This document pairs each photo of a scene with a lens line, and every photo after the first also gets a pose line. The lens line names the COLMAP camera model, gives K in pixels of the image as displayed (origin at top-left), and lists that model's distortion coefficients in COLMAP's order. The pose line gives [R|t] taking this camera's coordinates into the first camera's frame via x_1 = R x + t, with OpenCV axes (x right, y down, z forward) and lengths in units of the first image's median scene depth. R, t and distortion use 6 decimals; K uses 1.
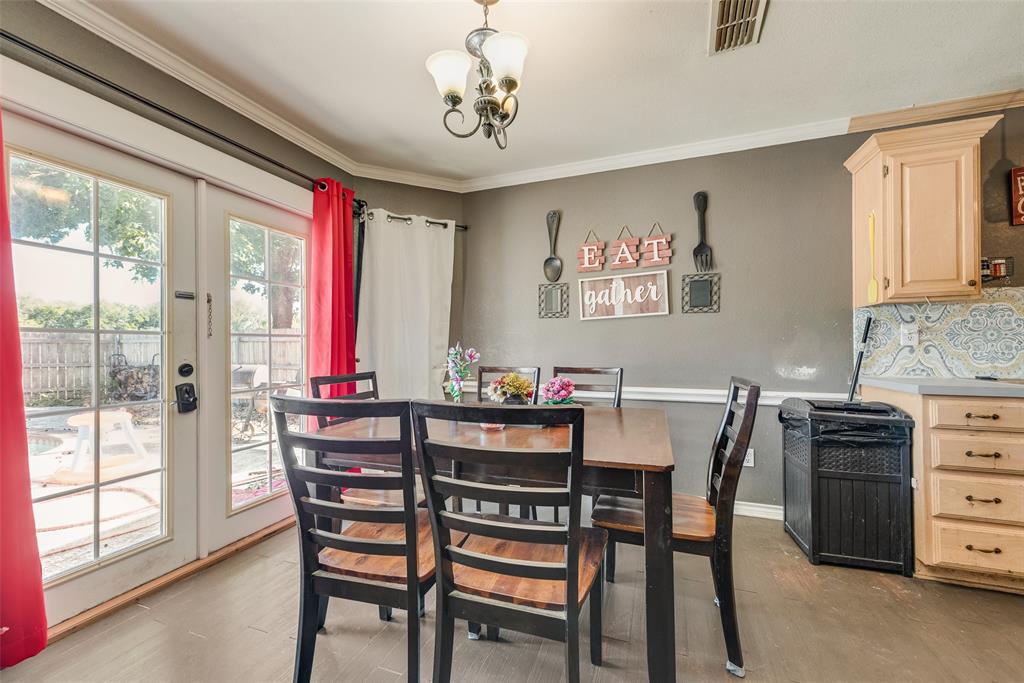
lens RADIAL K [[403.9, 0, 512.4], [0, 403.9, 345.2], [0, 0, 1]] dist [0.003870, 0.000173]
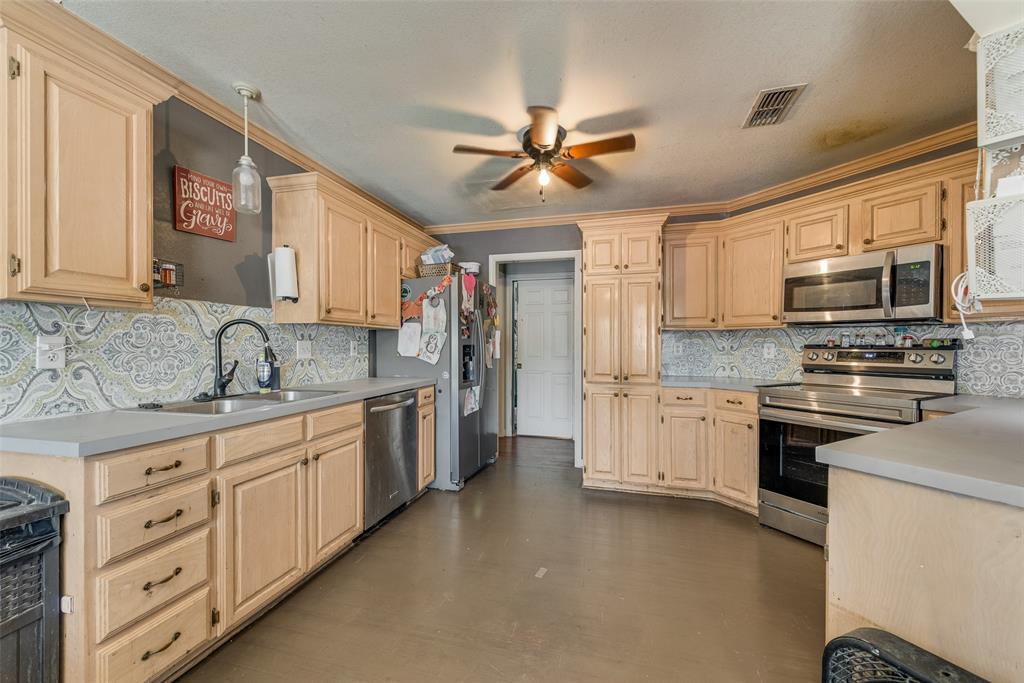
lens RADIAL K [[403.9, 0, 512.4], [0, 403.9, 345.2], [0, 0, 1]] dist [0.003870, 0.000173]
pose [[-0.086835, 0.005812, 0.996206, 0.307966], [-0.005832, 0.999963, -0.006342, -0.043289], [-0.996206, -0.006360, -0.086797, 0.369663]]
